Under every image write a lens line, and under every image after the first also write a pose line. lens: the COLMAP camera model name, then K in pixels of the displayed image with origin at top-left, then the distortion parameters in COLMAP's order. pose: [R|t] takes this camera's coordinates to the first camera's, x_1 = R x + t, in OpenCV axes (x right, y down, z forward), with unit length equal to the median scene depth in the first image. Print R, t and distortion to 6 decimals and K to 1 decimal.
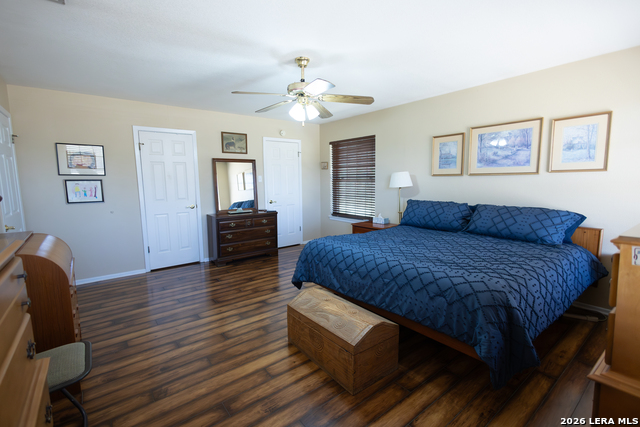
lens RADIAL K [[295.6, 0, 321.6], [0, 295.6, 215.0], [0, 0, 1]] dist [0.008068, -0.000448]
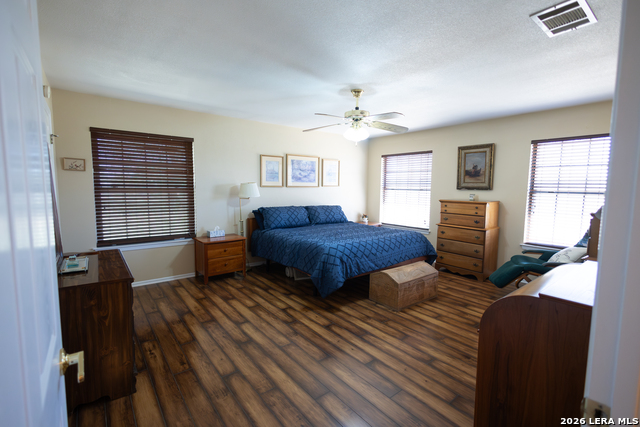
lens RADIAL K [[295.6, 0, 321.5], [0, 295.6, 211.9], [0, 0, 1]] dist [0.008068, -0.000448]
pose [[-0.006430, -0.071386, 0.997428, -1.009481], [0.113667, 0.990932, 0.071654, -0.108560], [-0.993498, 0.113835, 0.001743, 0.929757]]
